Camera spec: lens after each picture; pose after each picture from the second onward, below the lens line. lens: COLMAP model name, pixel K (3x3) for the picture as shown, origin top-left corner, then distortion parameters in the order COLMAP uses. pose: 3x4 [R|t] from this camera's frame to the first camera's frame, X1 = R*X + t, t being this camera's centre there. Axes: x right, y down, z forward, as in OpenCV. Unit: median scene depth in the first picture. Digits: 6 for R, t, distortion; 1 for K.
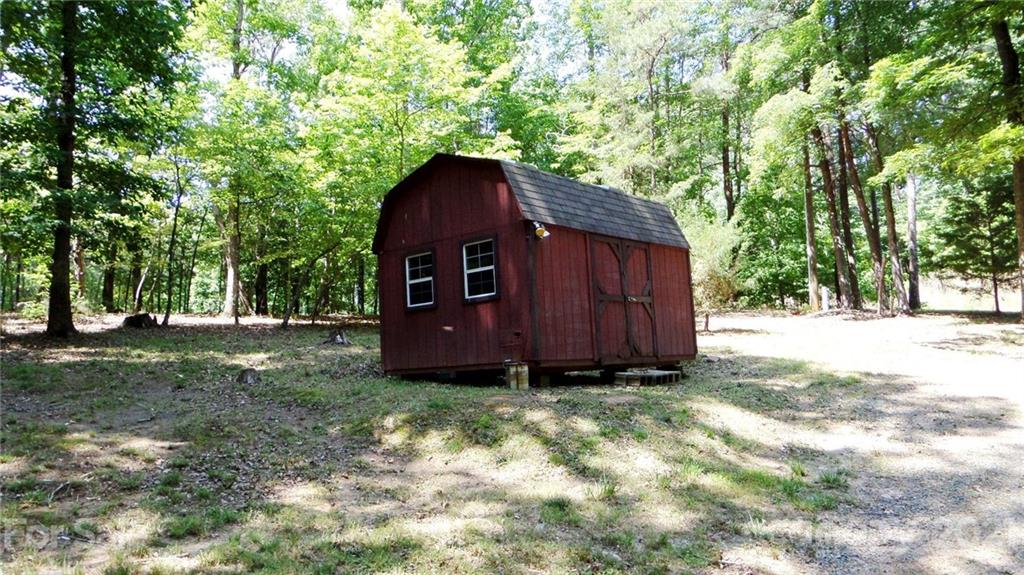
lens RADIAL K [[750.4, 0, 512.8], [0, 750.4, 287.9], [0, 0, 1]] dist [0.012898, 0.001796]
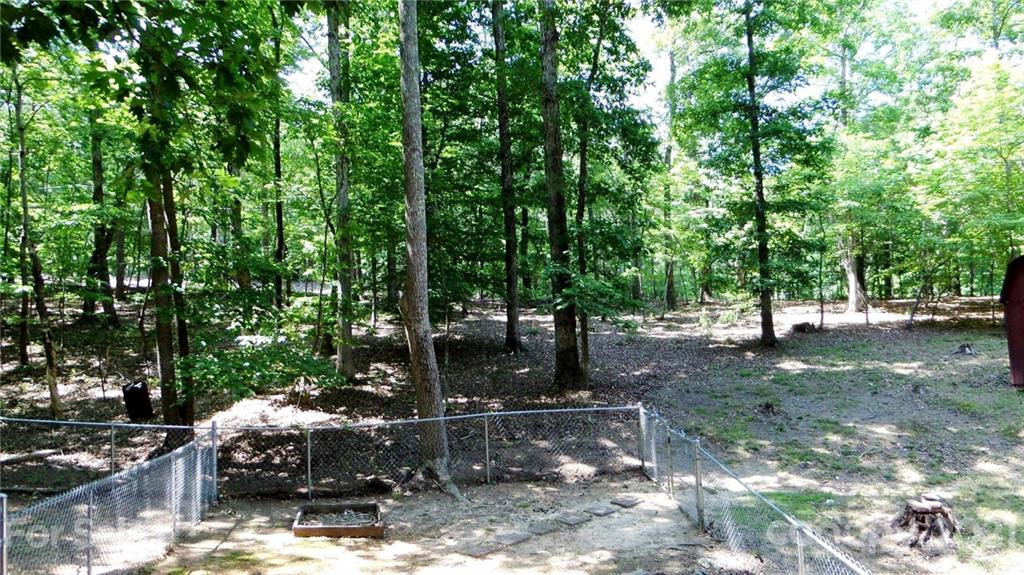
lens RADIAL K [[750.4, 0, 513.0], [0, 750.4, 285.5], [0, 0, 1]] dist [0.012898, 0.001796]
pose [[0.761764, -0.024547, -0.647389, 0.034156], [0.076967, 0.995634, 0.052813, -0.197298], [0.643266, -0.090059, 0.760328, -0.608224]]
